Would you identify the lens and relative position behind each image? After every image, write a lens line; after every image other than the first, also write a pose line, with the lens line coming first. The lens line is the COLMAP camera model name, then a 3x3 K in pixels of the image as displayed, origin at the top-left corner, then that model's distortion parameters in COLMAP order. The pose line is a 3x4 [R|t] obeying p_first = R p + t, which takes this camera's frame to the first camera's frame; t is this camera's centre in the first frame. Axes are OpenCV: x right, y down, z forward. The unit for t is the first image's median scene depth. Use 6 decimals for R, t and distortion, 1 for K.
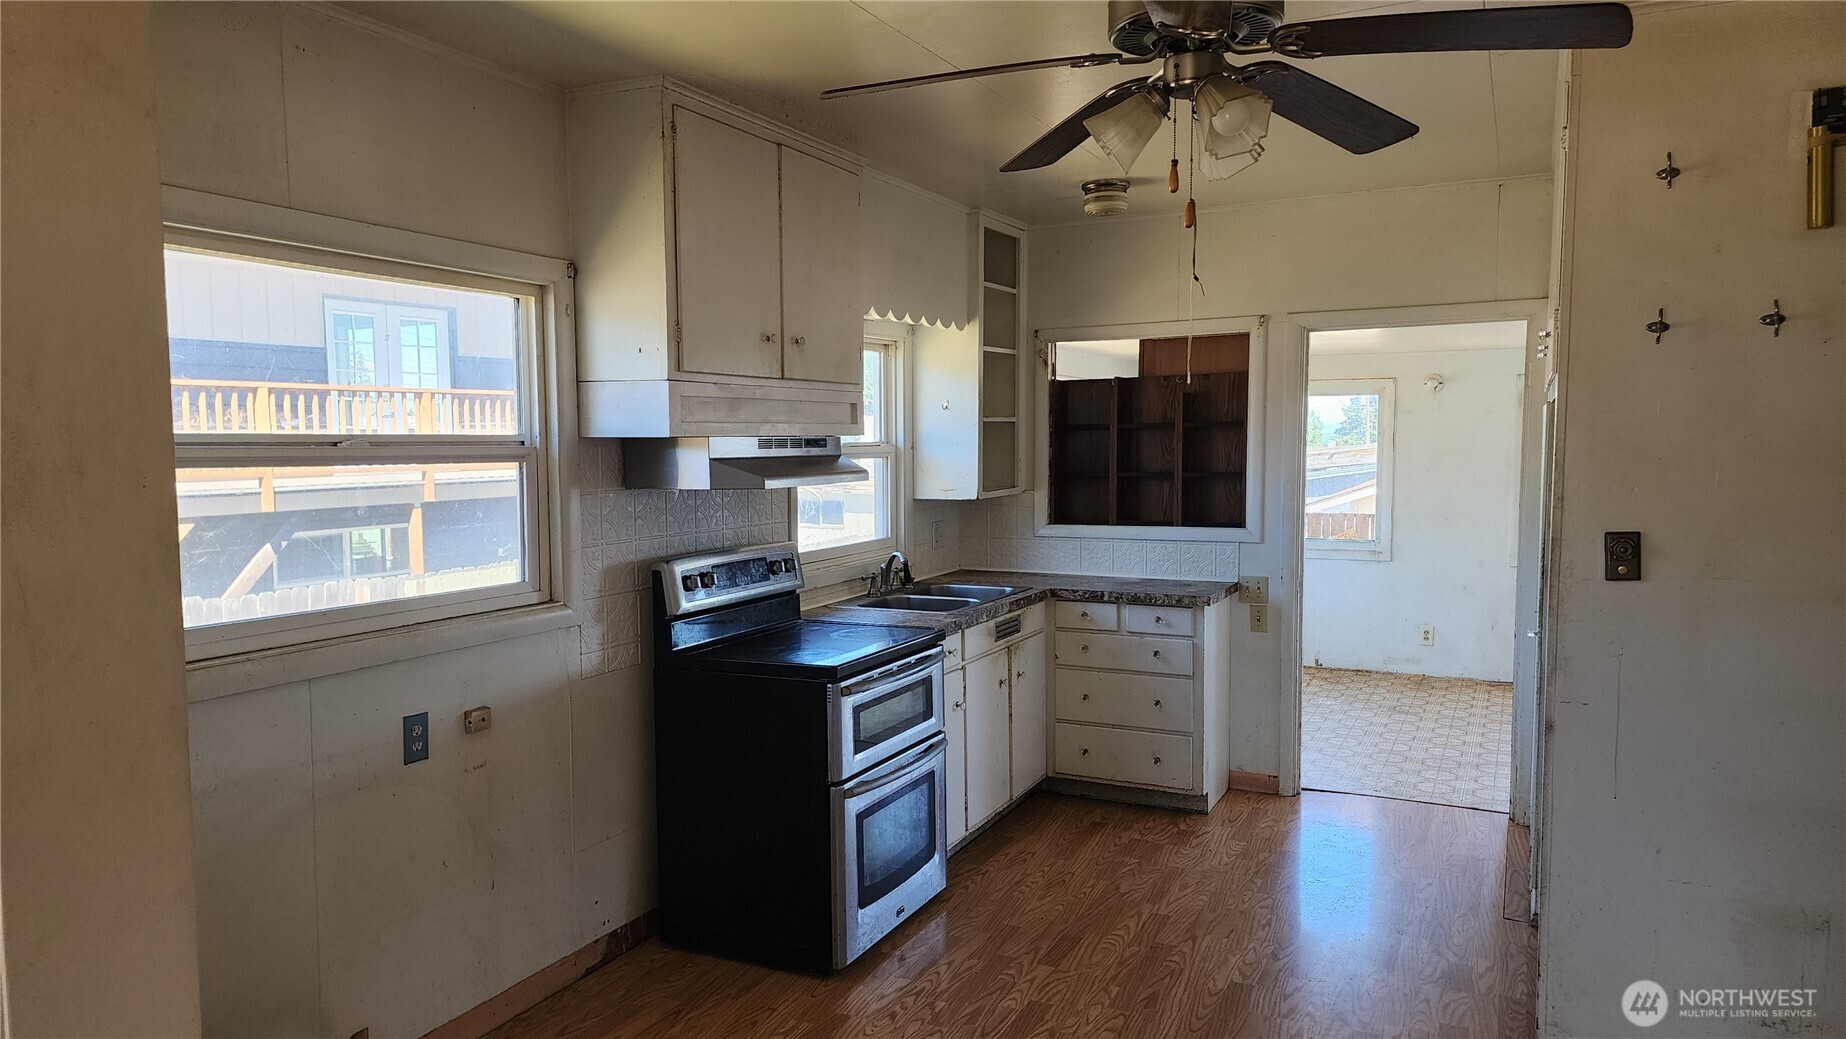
lens RADIAL K [[1216.8, 0, 918.4], [0, 1216.8, 524.6], [0, 0, 1]] dist [0.041669, 0.000590]
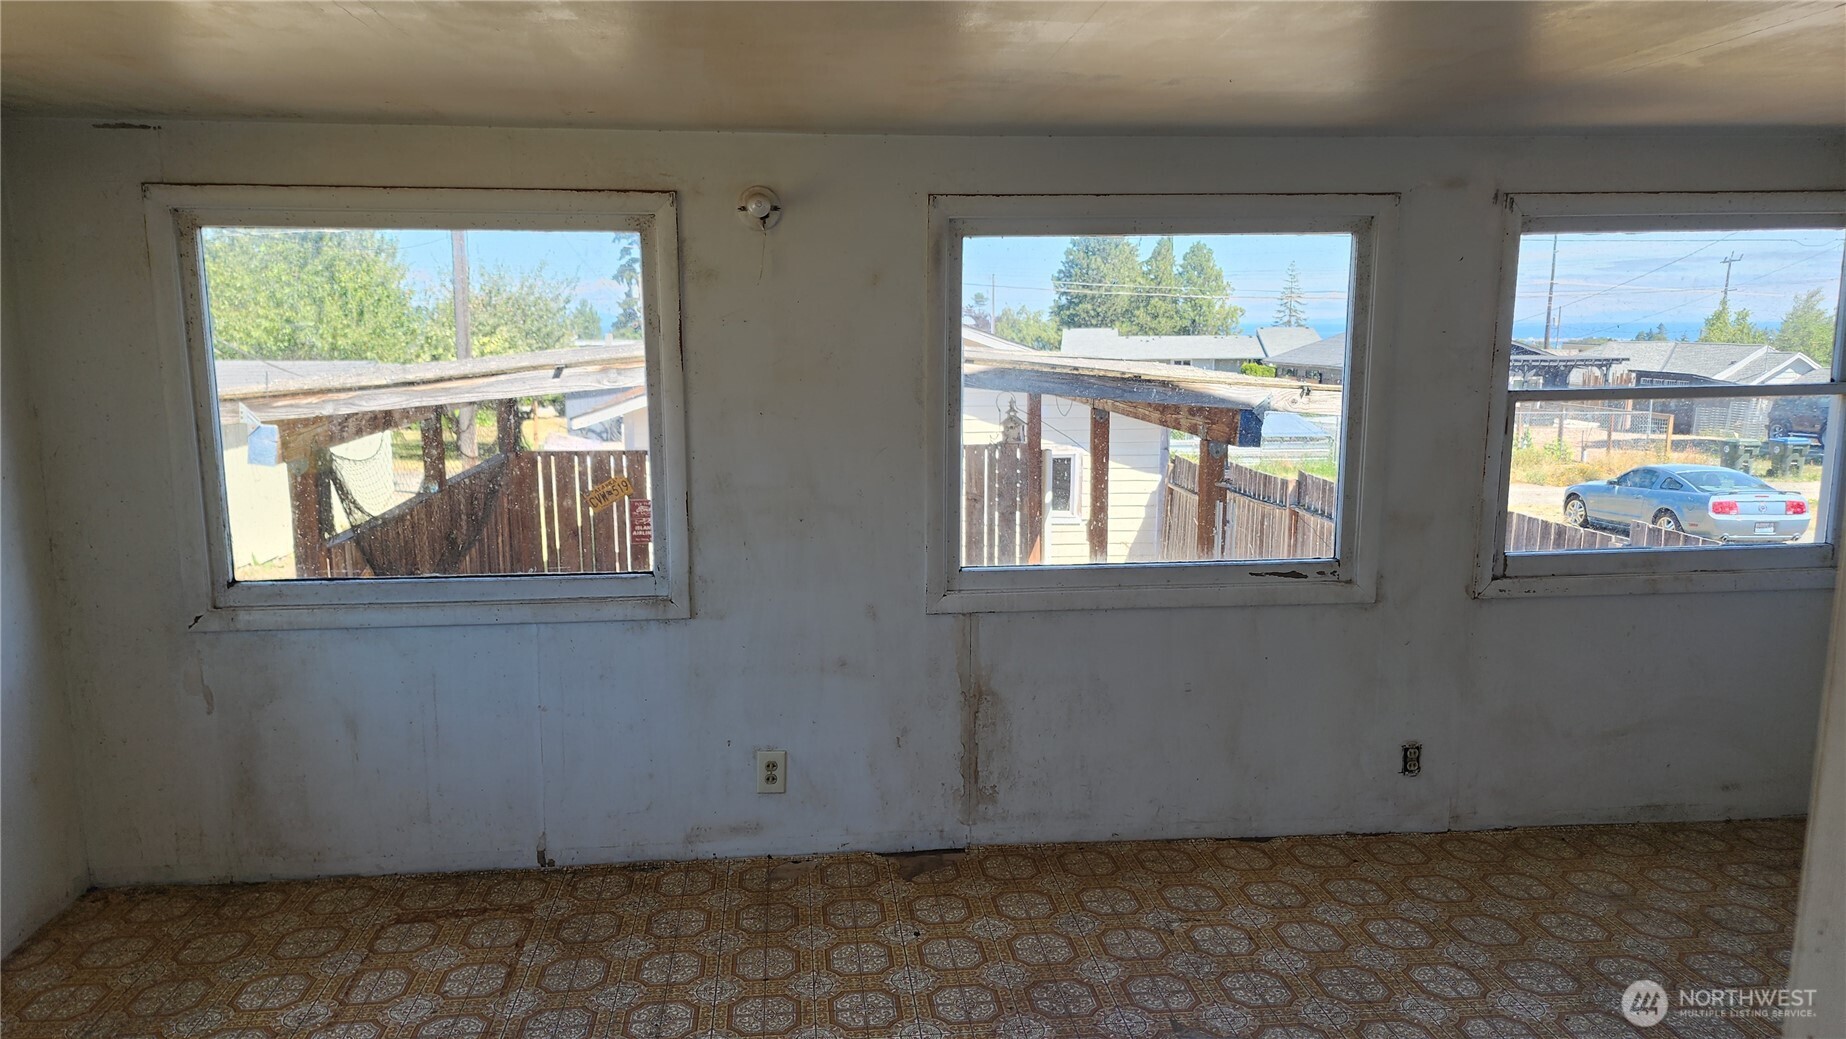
lens RADIAL K [[1216.8, 0, 922.0], [0, 1216.8, 528.2], [0, 0, 1]] dist [0.041669, 0.000590]
pose [[0.840035, -0.084278, 0.535946, 0.224841], [0.036340, 0.994383, 0.099408, -0.043430], [-0.541313, -0.064030, 0.838379, 0.592429]]
